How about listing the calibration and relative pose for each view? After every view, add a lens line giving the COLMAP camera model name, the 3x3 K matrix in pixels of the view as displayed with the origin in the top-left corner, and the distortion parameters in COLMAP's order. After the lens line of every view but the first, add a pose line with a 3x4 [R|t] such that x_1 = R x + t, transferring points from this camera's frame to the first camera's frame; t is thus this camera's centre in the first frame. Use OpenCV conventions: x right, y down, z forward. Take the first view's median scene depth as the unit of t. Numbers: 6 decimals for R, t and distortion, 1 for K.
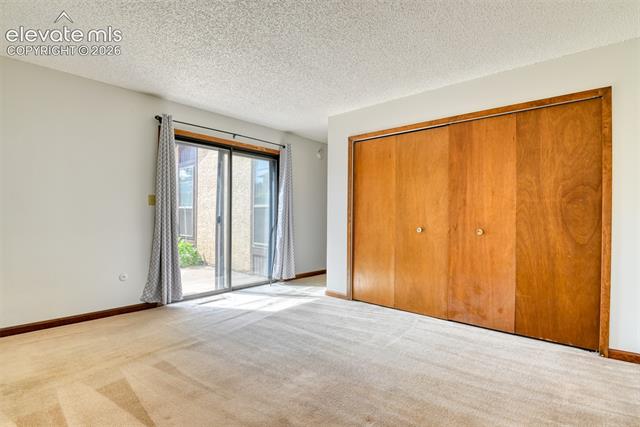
lens RADIAL K [[315.7, 0, 319.7], [0, 315.7, 214.0], [0, 0, 1]] dist [-0.022921, -0.002090]
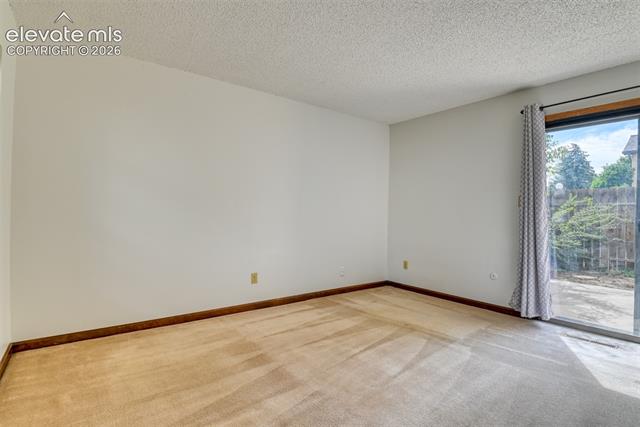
lens RADIAL K [[315.7, 0, 319.9], [0, 315.7, 213.4], [0, 0, 1]] dist [-0.022921, -0.002090]
pose [[-0.190343, -0.011664, -0.981648, 0.496779], [-0.015804, 0.999836, -0.008816, 0.009215], [0.981591, 0.013835, -0.190496, 0.593623]]
